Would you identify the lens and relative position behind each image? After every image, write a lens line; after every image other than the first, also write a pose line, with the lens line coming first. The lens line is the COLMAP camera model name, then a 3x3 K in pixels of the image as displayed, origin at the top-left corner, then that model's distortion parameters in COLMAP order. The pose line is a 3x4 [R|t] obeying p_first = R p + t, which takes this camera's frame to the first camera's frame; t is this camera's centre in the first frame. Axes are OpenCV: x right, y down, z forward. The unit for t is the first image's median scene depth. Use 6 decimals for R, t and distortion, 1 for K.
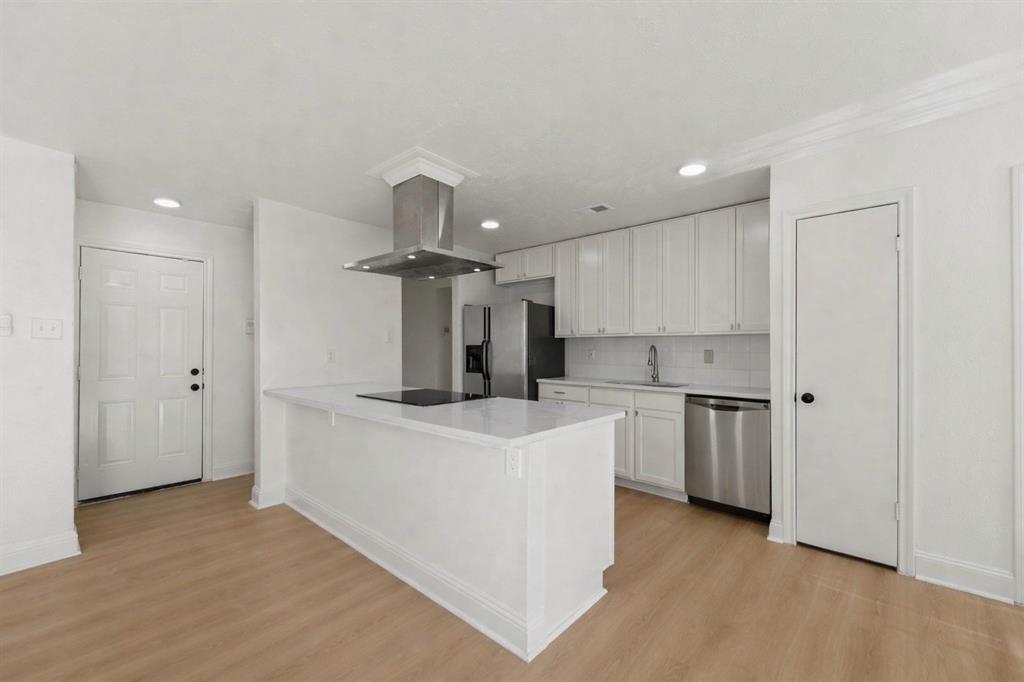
lens RADIAL K [[407.5, 0, 498.2], [0, 407.5, 344.8], [0, 0, 1]] dist [0.000503, 0.000016]
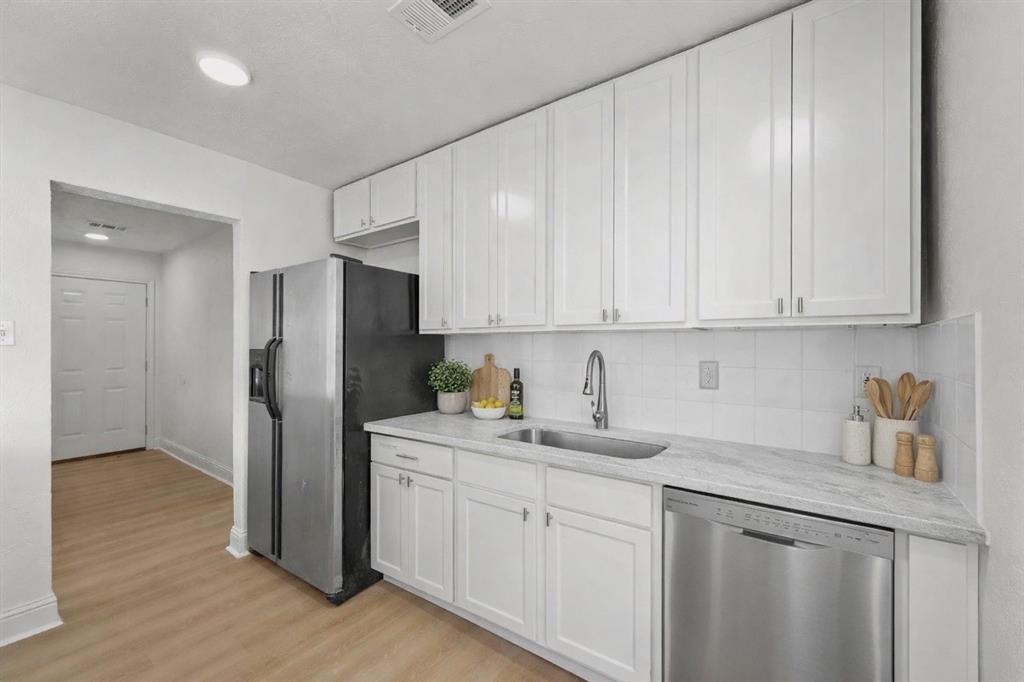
lens RADIAL K [[428.5, 0, 512.0], [0, 428.5, 341.0], [0, 0, 1]] dist [-0.000929, -0.000068]
pose [[0.994860, 0.001080, 0.101253, 0.217784], [-0.000950, 0.999999, -0.001336, -0.009164], [-0.101254, 0.001233, 0.994860, 0.481195]]
